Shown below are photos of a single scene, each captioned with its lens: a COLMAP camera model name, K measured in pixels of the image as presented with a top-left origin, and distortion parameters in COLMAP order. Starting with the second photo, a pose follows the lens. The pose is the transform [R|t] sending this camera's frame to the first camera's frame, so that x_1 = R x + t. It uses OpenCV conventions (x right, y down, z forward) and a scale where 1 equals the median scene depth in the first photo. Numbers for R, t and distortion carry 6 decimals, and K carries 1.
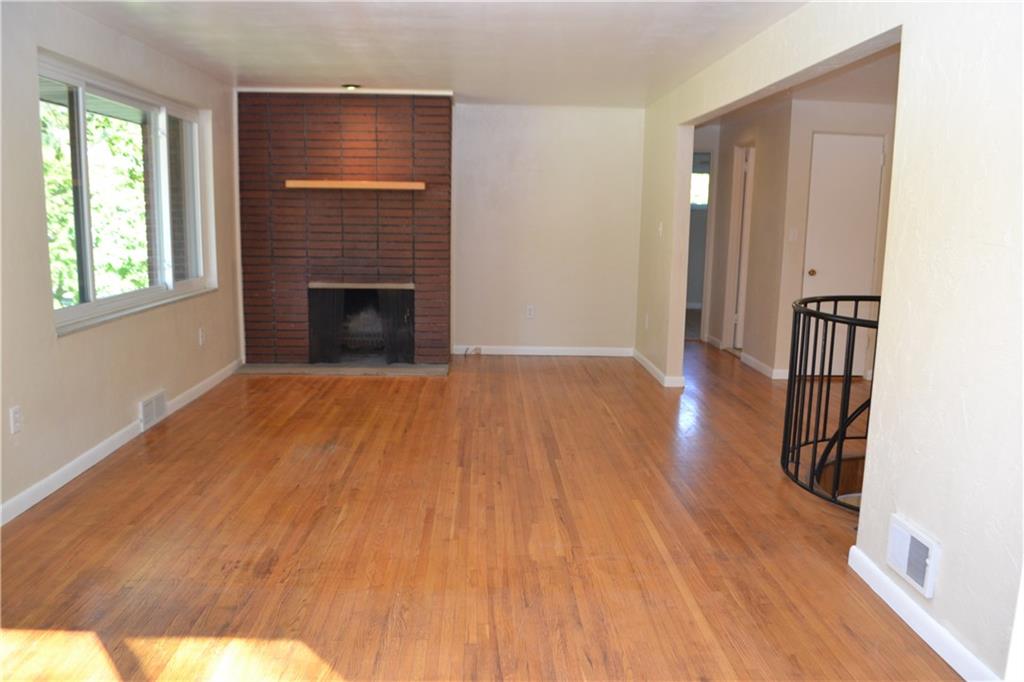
lens RADIAL K [[826.5, 0, 514.8], [0, 826.5, 364.0], [0, 0, 1]] dist [-0.072585, -0.003031]
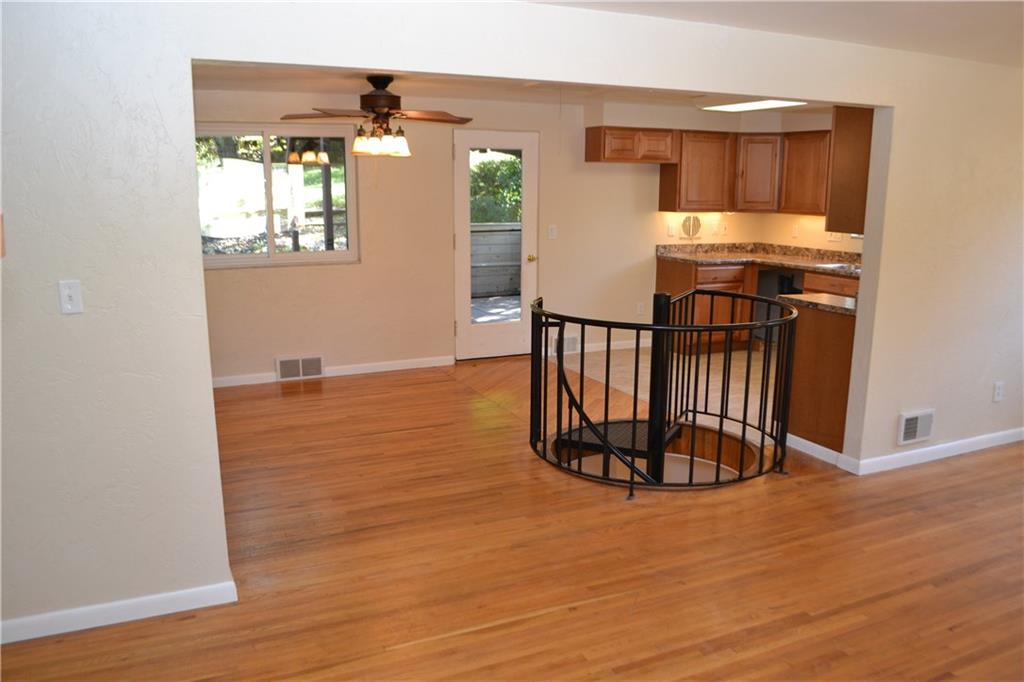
lens RADIAL K [[826.5, 0, 514.8], [0, 826.5, 364.0], [0, 0, 1]] dist [-0.072585, -0.003031]
pose [[-0.396056, -0.223779, 0.890541, -0.282272], [0.150897, 0.940801, 0.303518, -0.224437], [-0.905743, 0.254590, -0.338842, 0.952818]]
